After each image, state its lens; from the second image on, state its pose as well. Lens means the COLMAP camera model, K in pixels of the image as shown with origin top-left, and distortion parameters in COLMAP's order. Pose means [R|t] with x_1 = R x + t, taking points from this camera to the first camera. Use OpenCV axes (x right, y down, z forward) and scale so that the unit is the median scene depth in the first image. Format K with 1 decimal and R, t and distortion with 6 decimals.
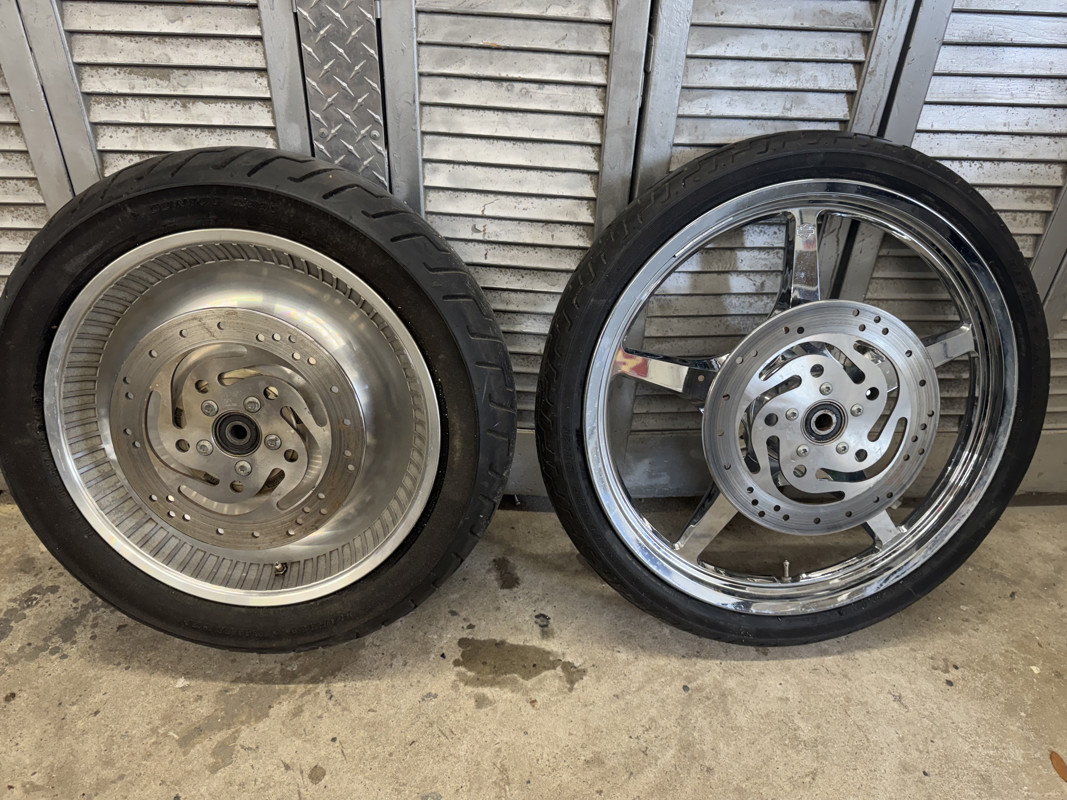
lens RADIAL K [[798.0, 0, 606.0], [0, 798.0, 407.6], [0, 0, 1]] dist [0.026794, -0.015831]
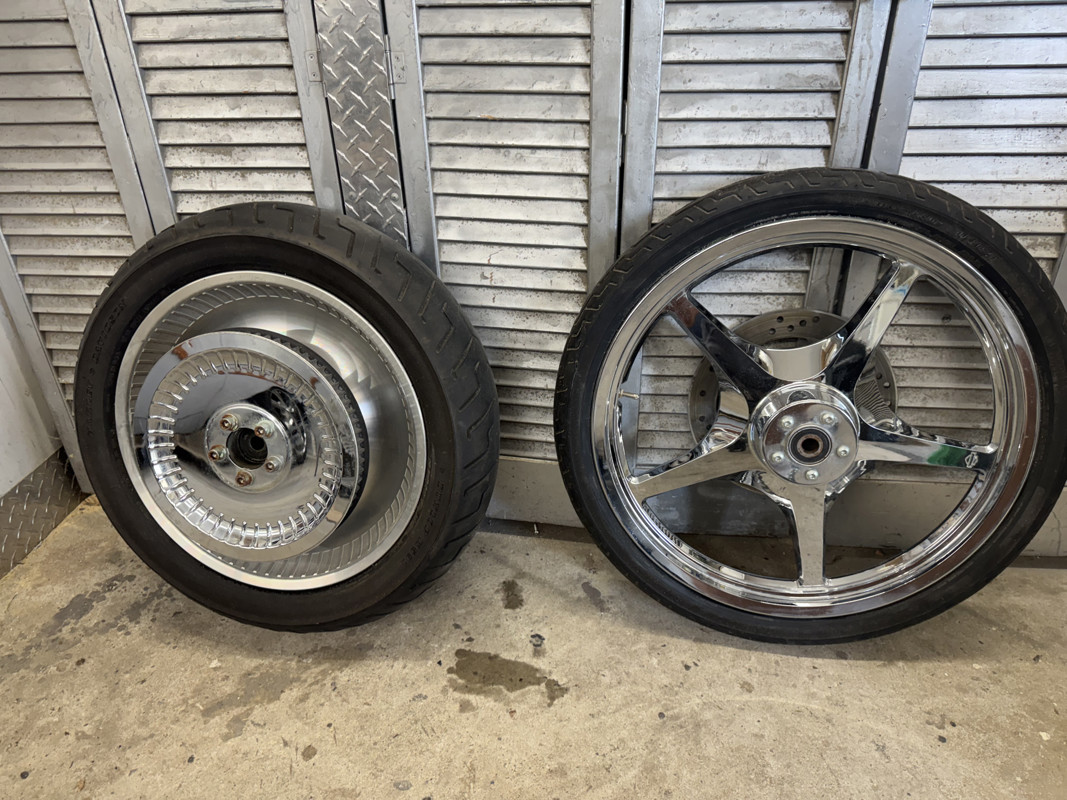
lens RADIAL K [[773.1, 0, 533.5], [0, 773.1, 400.0], [0, 0, 1]] dist [0.025794, -0.012370]
pose [[0.983228, 0.027690, -0.180268, 0.118504], [-0.039864, 0.997136, -0.064264, 0.018179], [0.177972, 0.070372, 0.981516, -0.044432]]
